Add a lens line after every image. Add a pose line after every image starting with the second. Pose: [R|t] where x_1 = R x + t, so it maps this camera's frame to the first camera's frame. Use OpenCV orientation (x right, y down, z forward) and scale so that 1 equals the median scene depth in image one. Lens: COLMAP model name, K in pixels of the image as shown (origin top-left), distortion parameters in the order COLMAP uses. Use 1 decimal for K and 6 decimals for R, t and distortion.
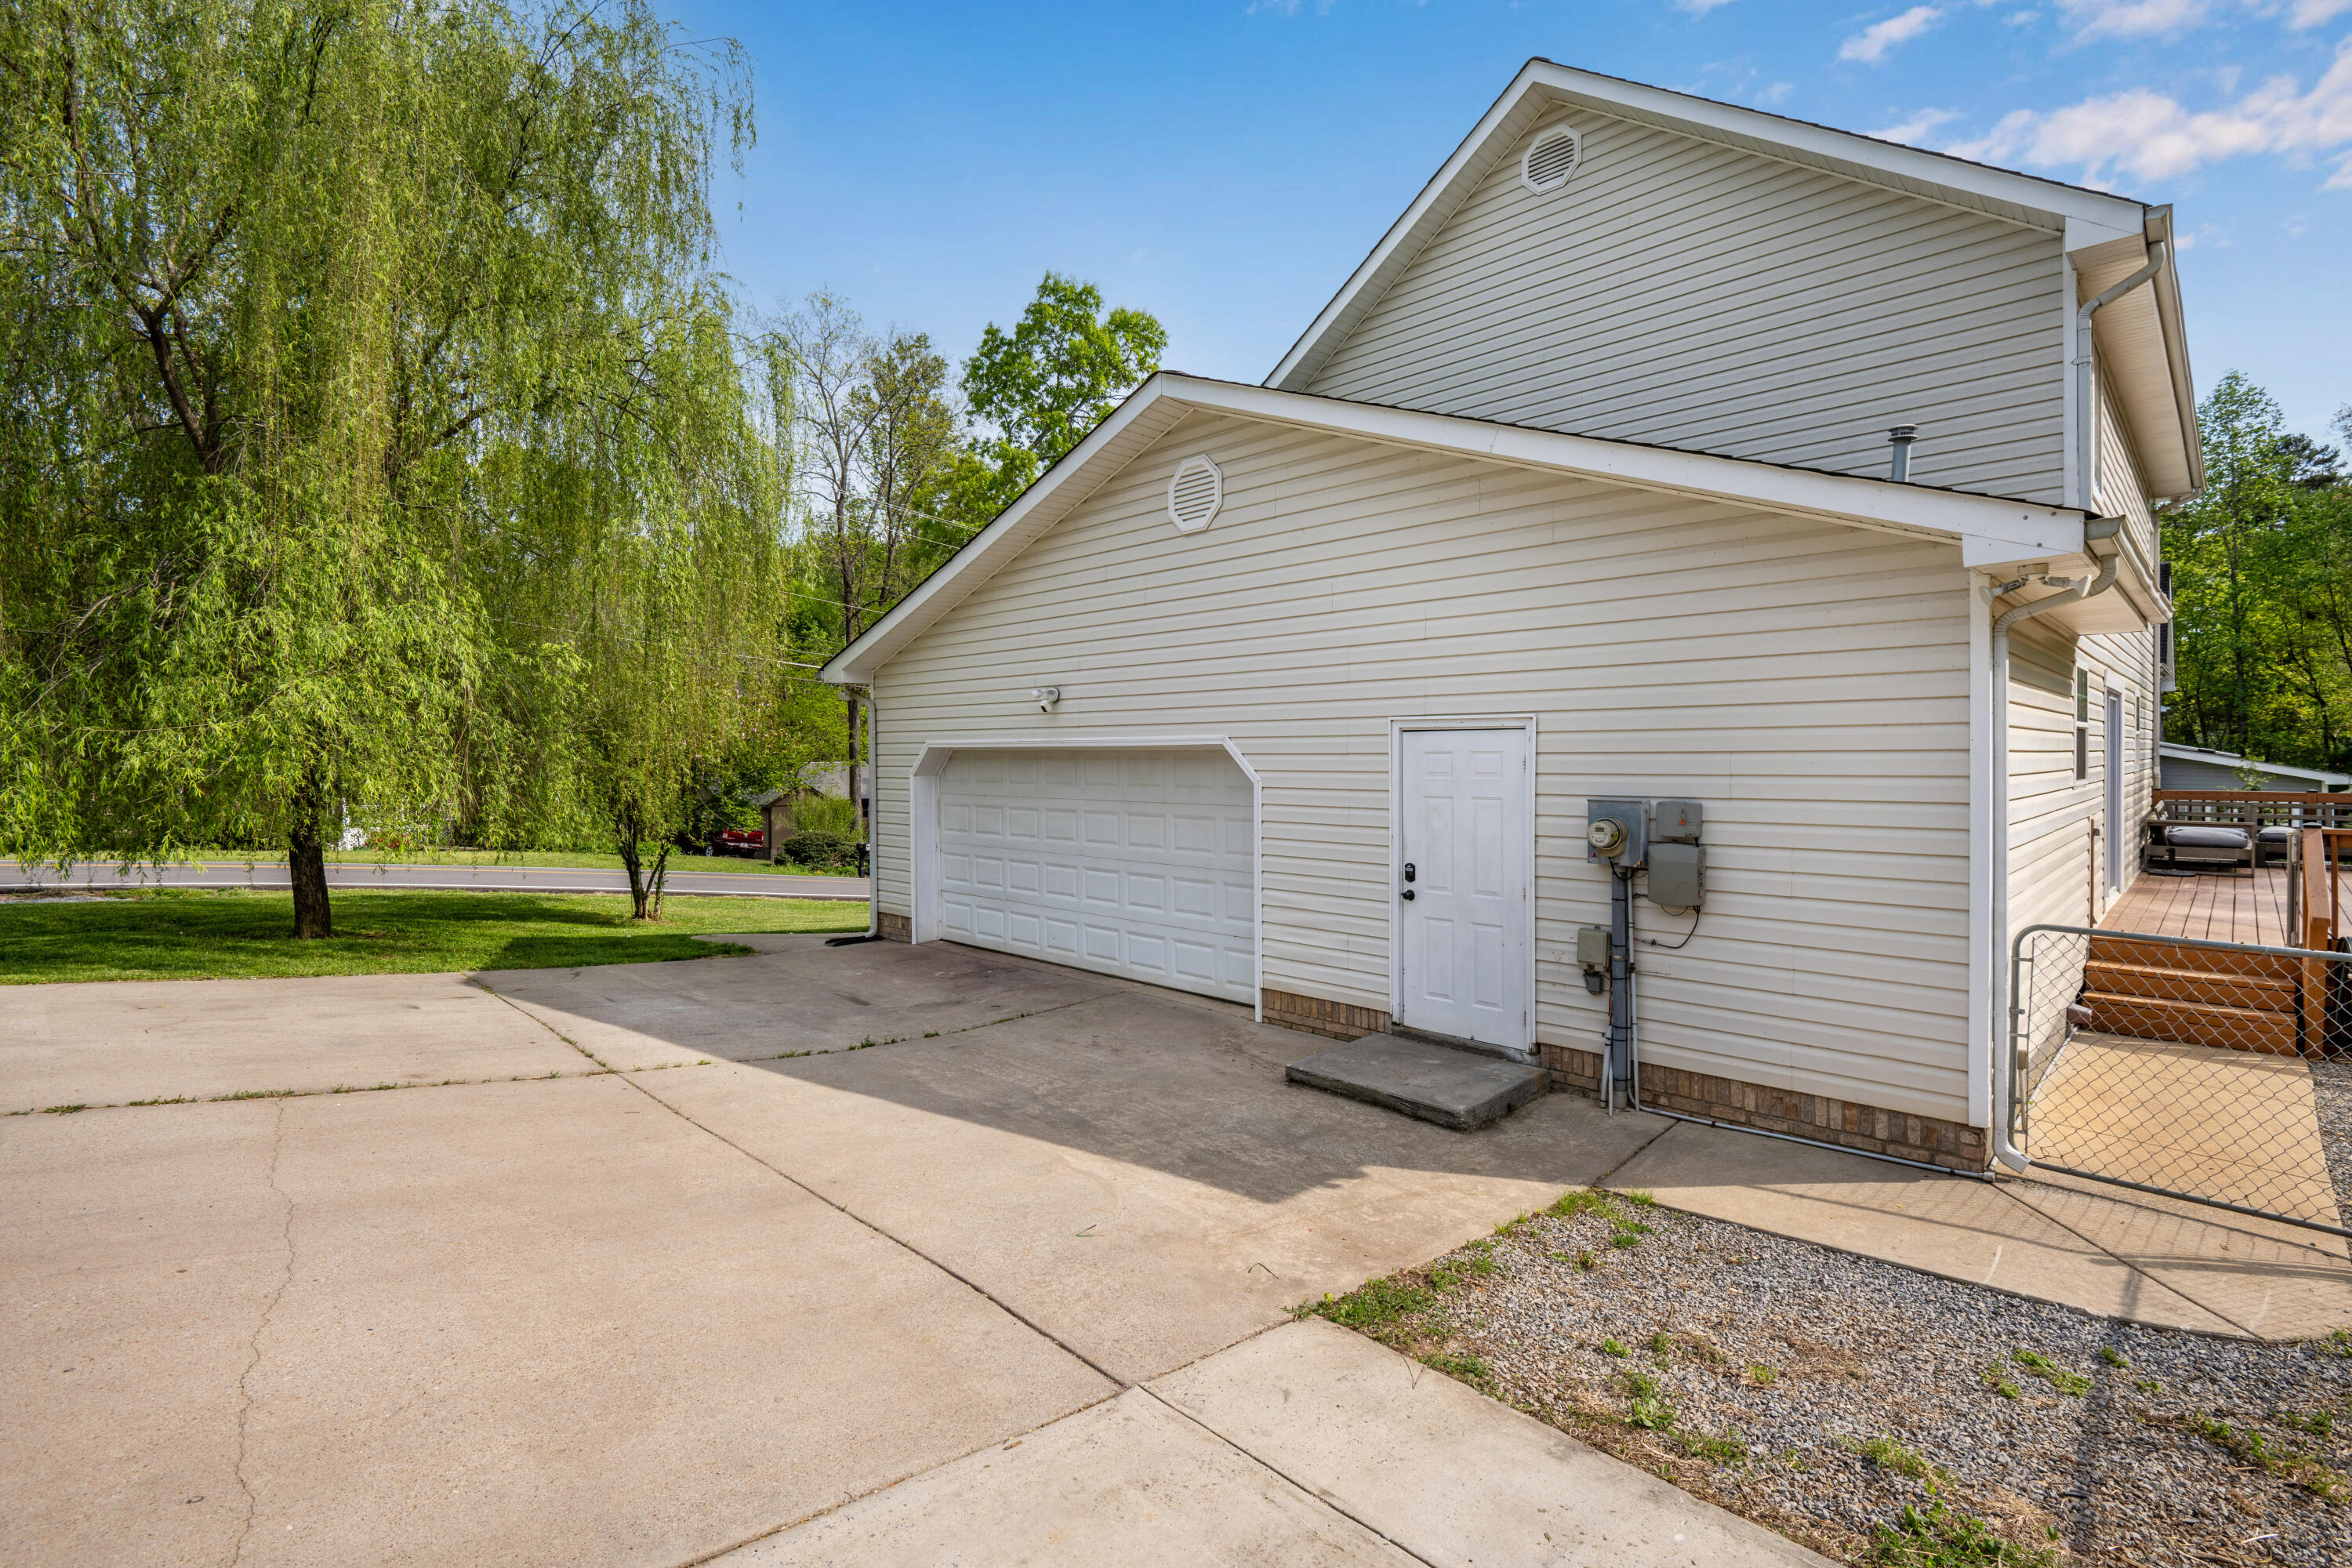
lens RADIAL K [[1137.2, 0, 1174.1], [0, 1137.2, 763.4], [0, 0, 1]] dist [-0.003823, -0.000962]
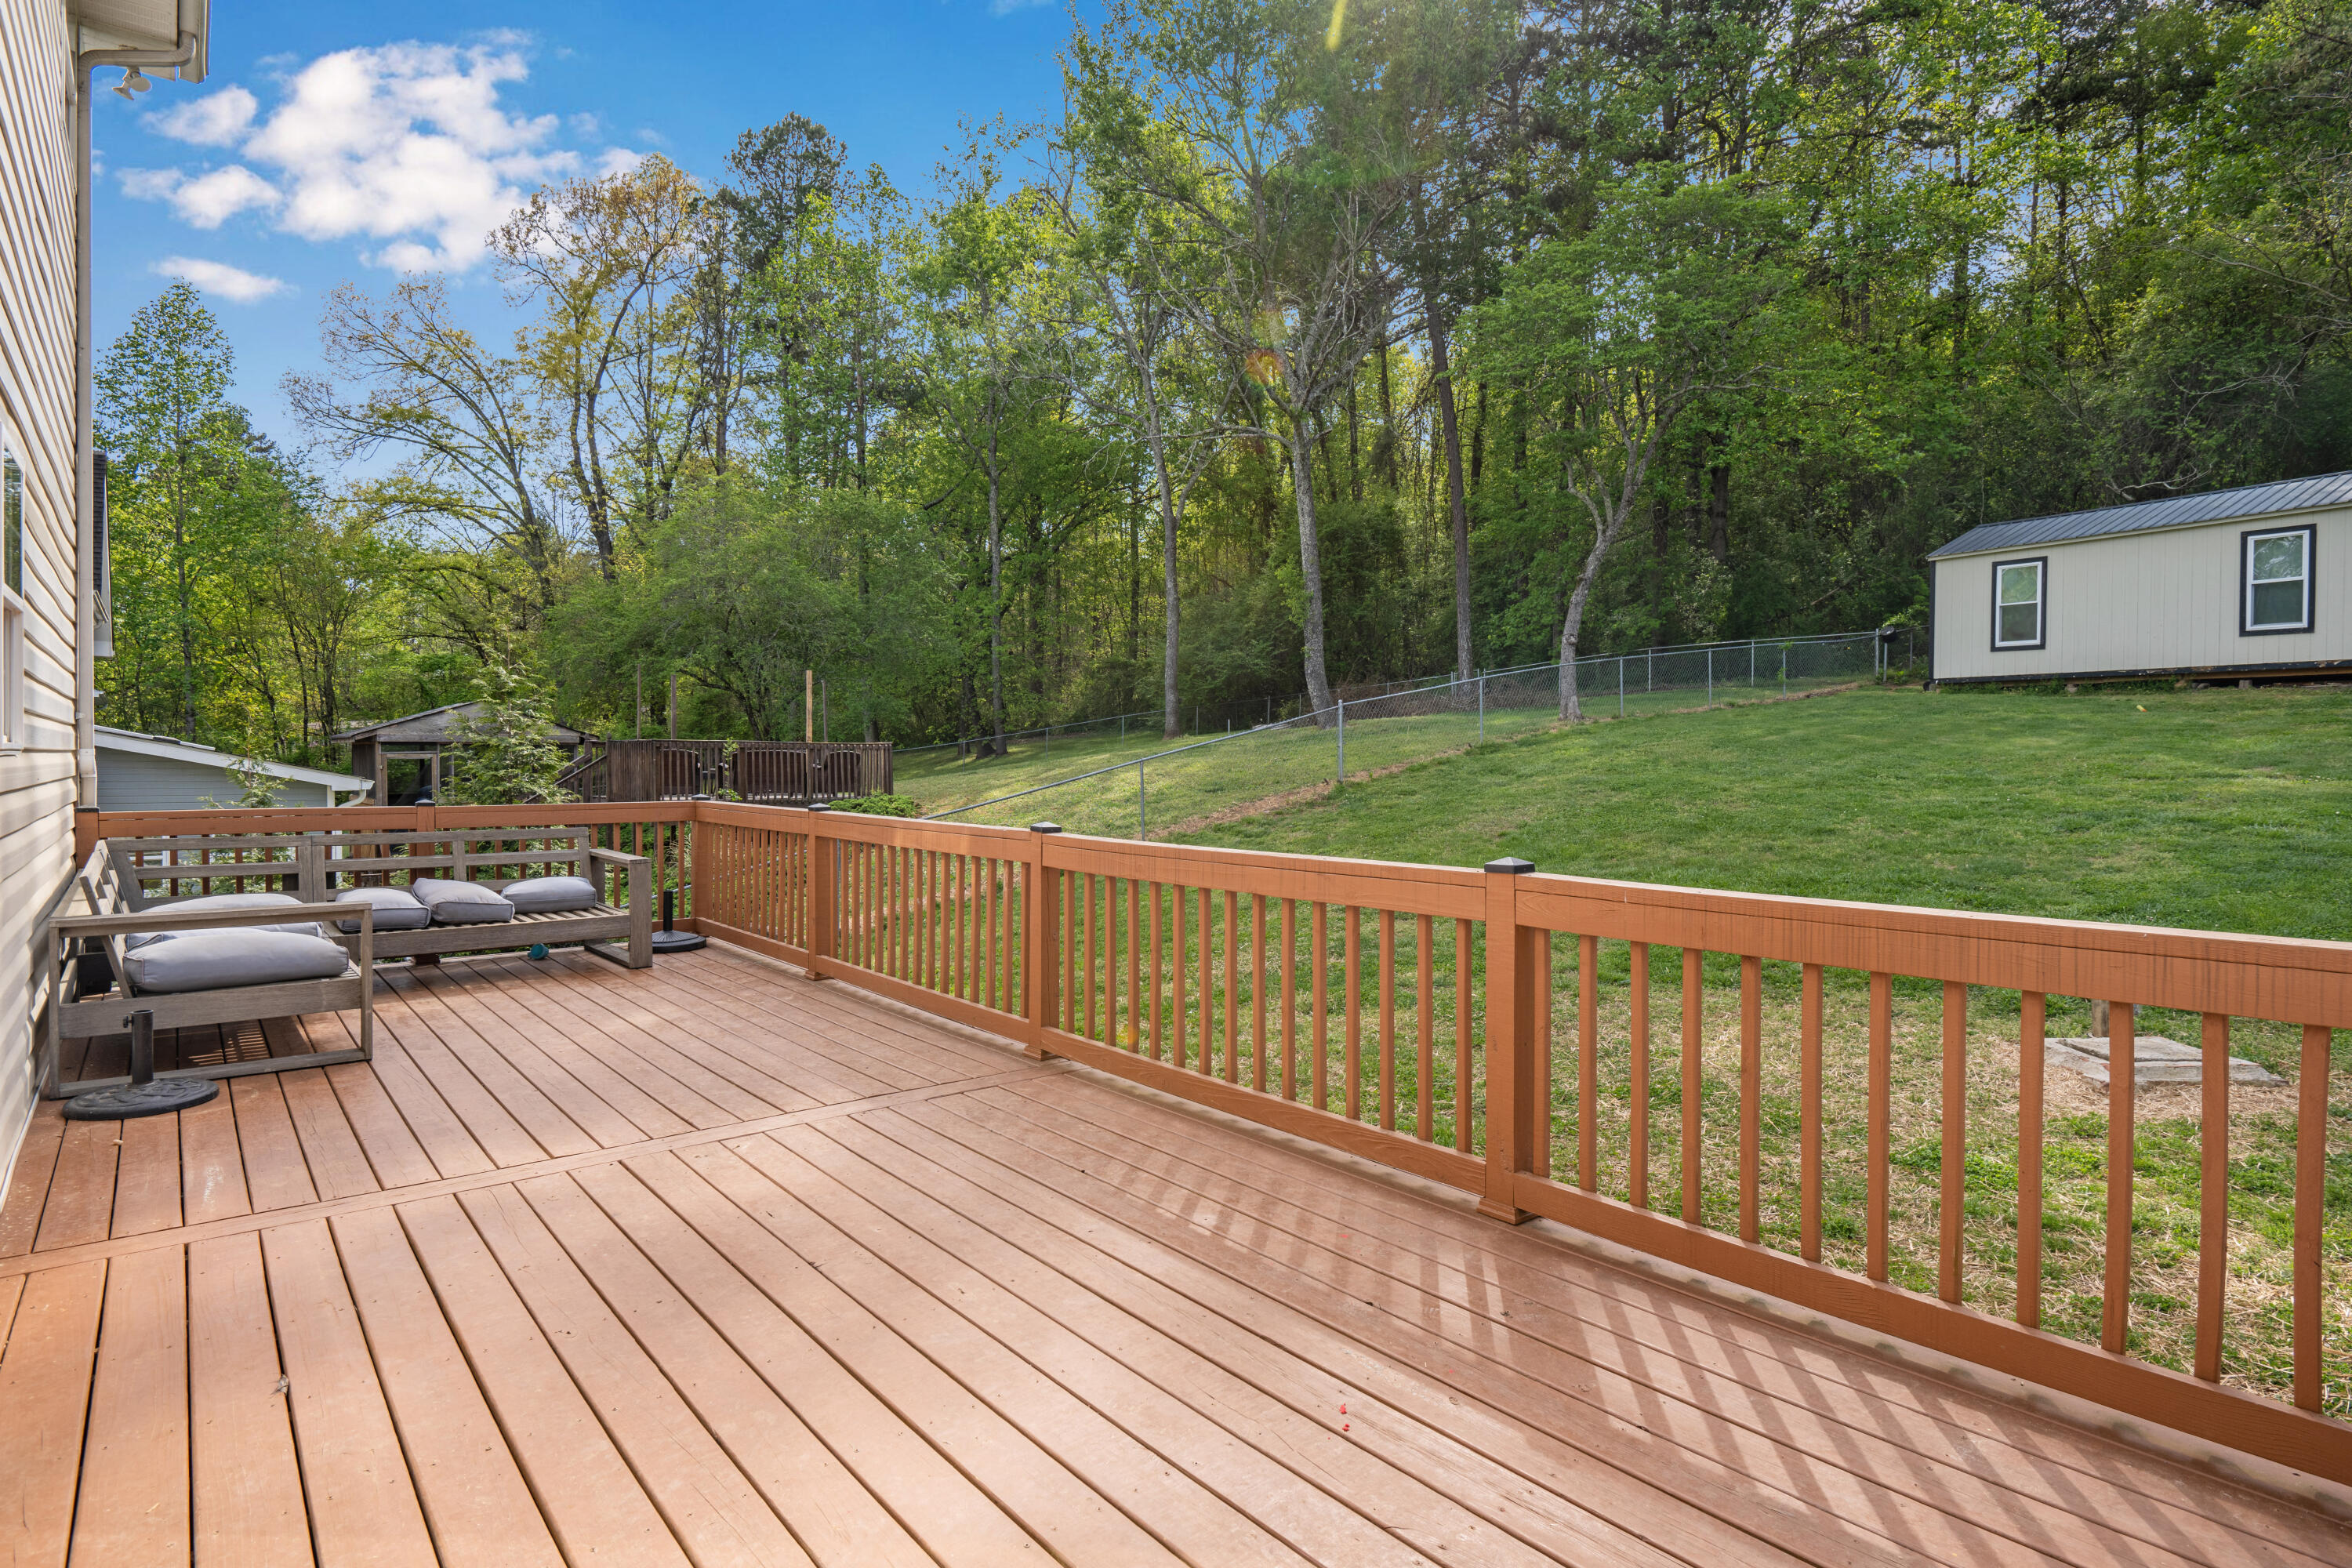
lens RADIAL K [[1257.2, 0, 1165.7], [0, 1257.2, 778.0], [0, 0, 1]] dist [-0.005097, -0.000904]
pose [[0.144483, -0.006113, 0.989488, 0.149062], [0.000491, 0.999981, 0.006106, 0.002824], [-0.989507, -0.000396, 0.144483, 0.171911]]
